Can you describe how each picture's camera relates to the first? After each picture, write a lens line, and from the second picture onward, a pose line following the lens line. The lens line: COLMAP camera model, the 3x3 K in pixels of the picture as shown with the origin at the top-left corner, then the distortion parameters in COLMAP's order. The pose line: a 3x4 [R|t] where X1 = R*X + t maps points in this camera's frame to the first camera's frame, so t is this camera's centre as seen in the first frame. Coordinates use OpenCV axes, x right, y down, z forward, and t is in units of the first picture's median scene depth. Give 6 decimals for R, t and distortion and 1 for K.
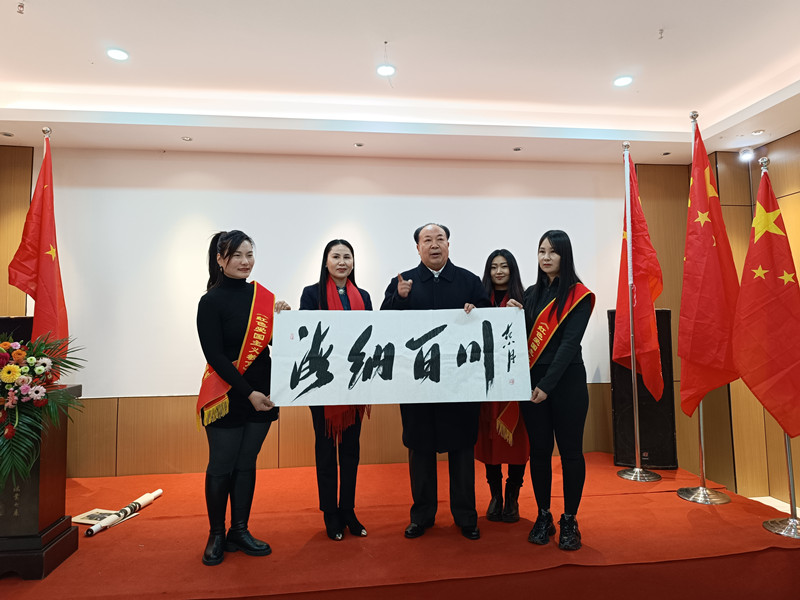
lens RADIAL K [[574.9, 0, 400.9], [0, 574.9, 285.0], [0, 0, 1]] dist [0.008996, -0.025909]
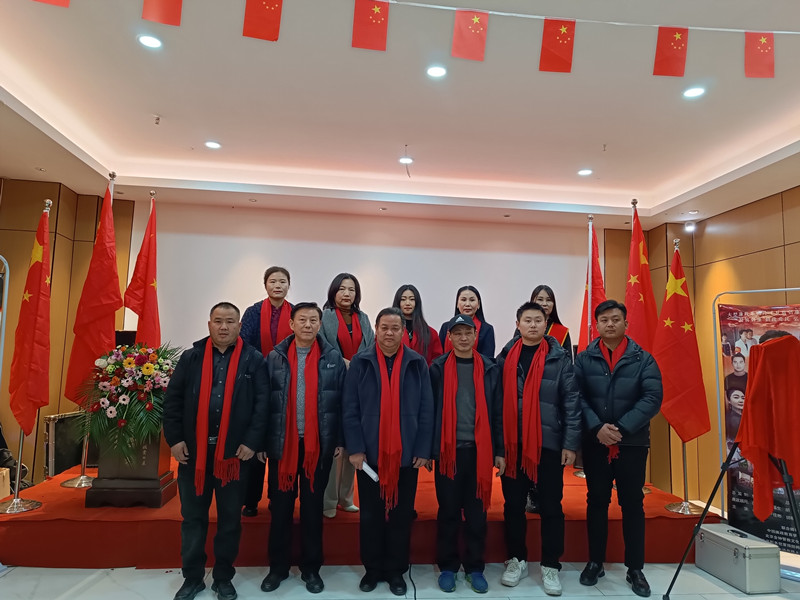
lens RADIAL K [[574.9, 0, 402.0], [0, 574.9, 292.7], [0, 0, 1]] dist [0.008996, -0.025909]
pose [[0.998618, 0.041507, -0.032251, 0.022501], [-0.042534, 0.998588, -0.031827, -0.019279], [0.030884, 0.033155, 0.998973, -0.358193]]
